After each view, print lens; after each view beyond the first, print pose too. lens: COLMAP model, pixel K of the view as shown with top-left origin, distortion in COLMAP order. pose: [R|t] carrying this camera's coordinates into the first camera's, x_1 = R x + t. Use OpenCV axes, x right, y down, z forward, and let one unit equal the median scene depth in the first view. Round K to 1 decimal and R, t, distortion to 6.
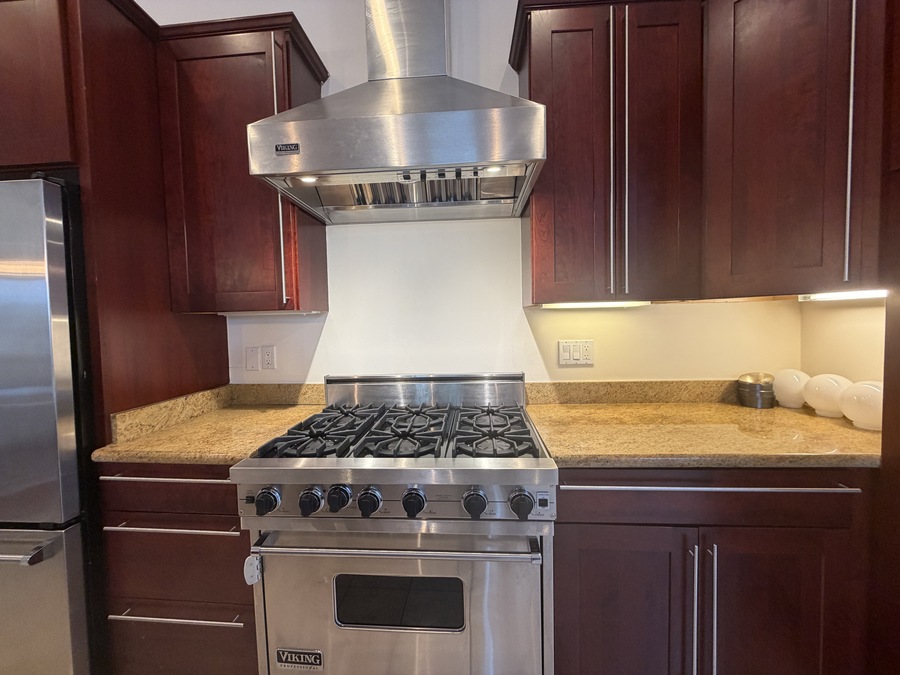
lens RADIAL K [[359.4, 0, 443.6], [0, 359.4, 332.8], [0, 0, 1]] dist [0.002328, -0.000648]
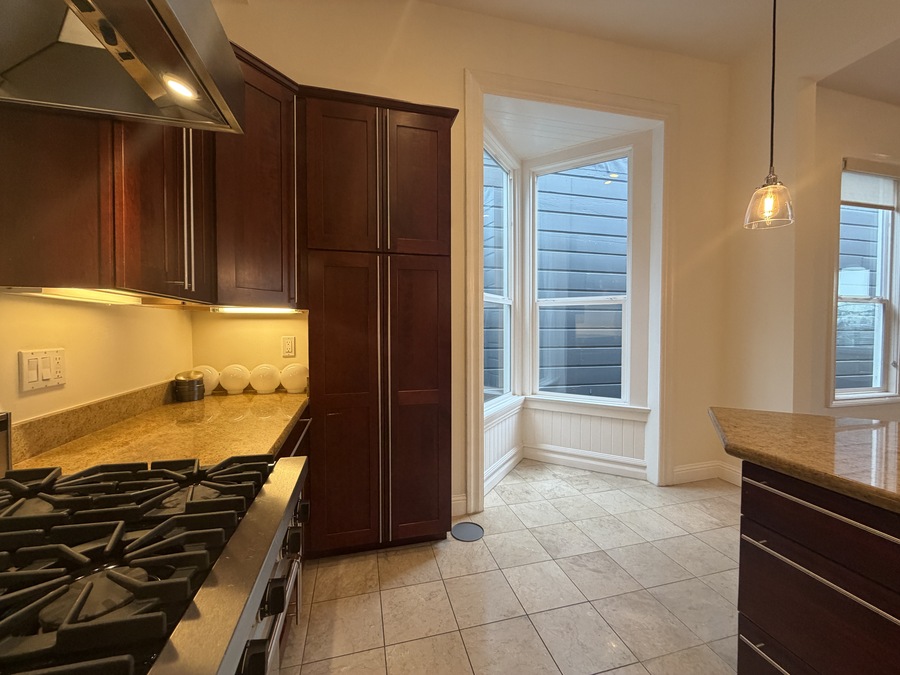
lens RADIAL K [[359.4, 0, 449.0], [0, 359.4, 337.5], [0, 0, 1]] dist [0.002328, -0.000648]
pose [[-0.320372, 0.000818, 0.947291, -0.493553], [0.042632, 0.998999, 0.013555, 0.023655], [-0.946332, 0.044728, -0.320087, 0.572189]]
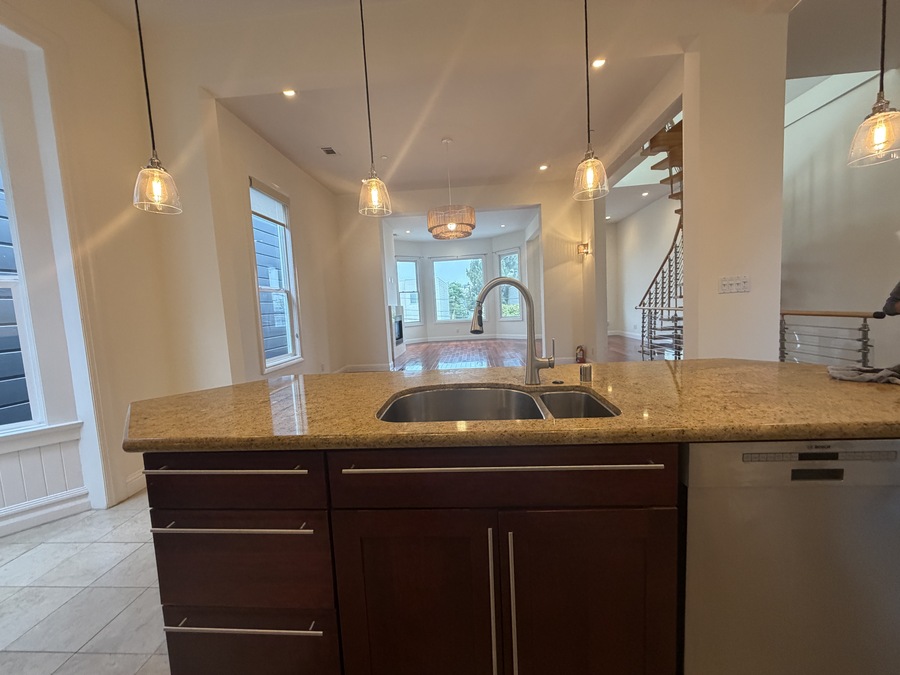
lens RADIAL K [[359.4, 0, 446.8], [0, 359.4, 337.6], [0, 0, 1]] dist [0.002328, -0.000648]
pose [[-0.997168, 0.074719, -0.008565, -0.572184], [0.073019, 0.989123, 0.127690, 0.040932], [0.018013, 0.126703, -0.991777, 0.465898]]
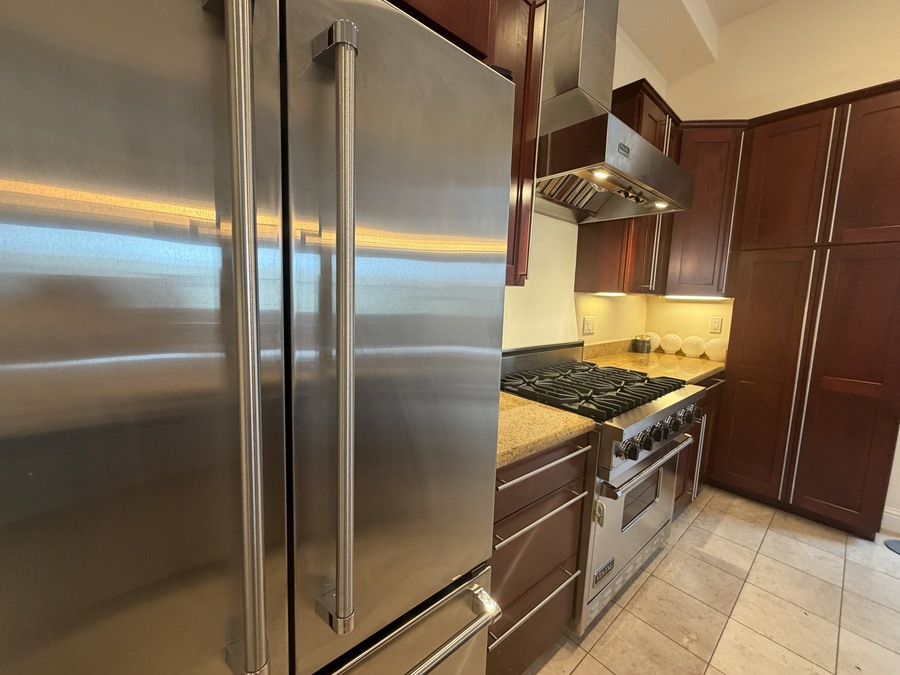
lens RADIAL K [[359.4, 0, 447.1], [0, 359.4, 337.2], [0, 0, 1]] dist [0.002328, -0.000648]
pose [[0.702667, -0.035937, 0.710611, -1.184226], [-0.022837, 0.997070, 0.073005, 0.010612], [-0.711152, -0.067526, 0.699787, 0.410300]]
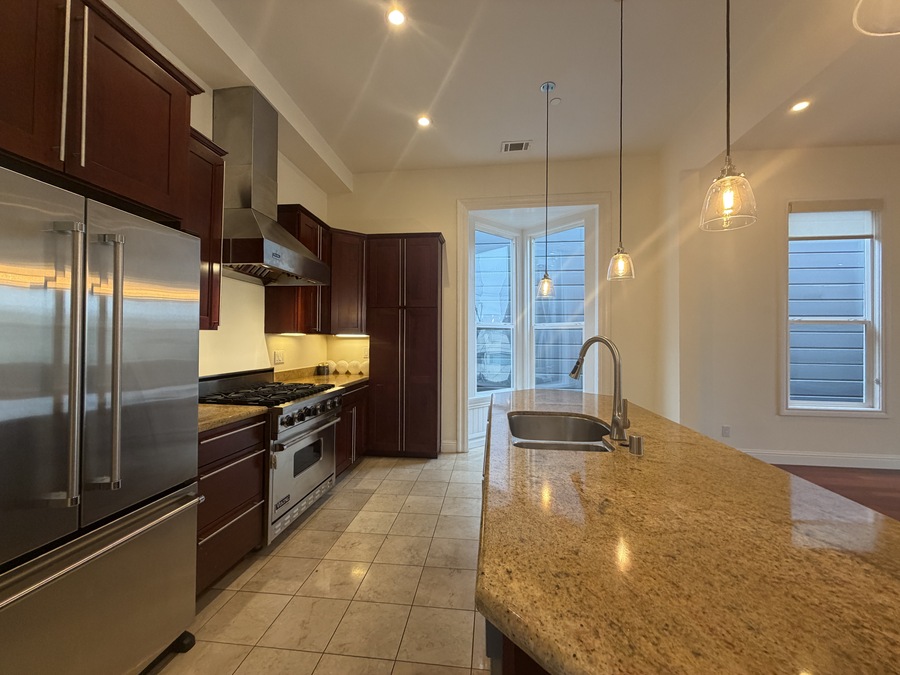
lens RADIAL K [[359.4, 0, 450.9], [0, 359.4, 338.4], [0, 0, 1]] dist [0.002328, -0.000648]
pose [[0.033866, 0.030544, 0.998960, -1.762173], [0.029269, 0.999074, -0.031539, 0.045470], [-0.998998, 0.030307, 0.032940, -0.037102]]
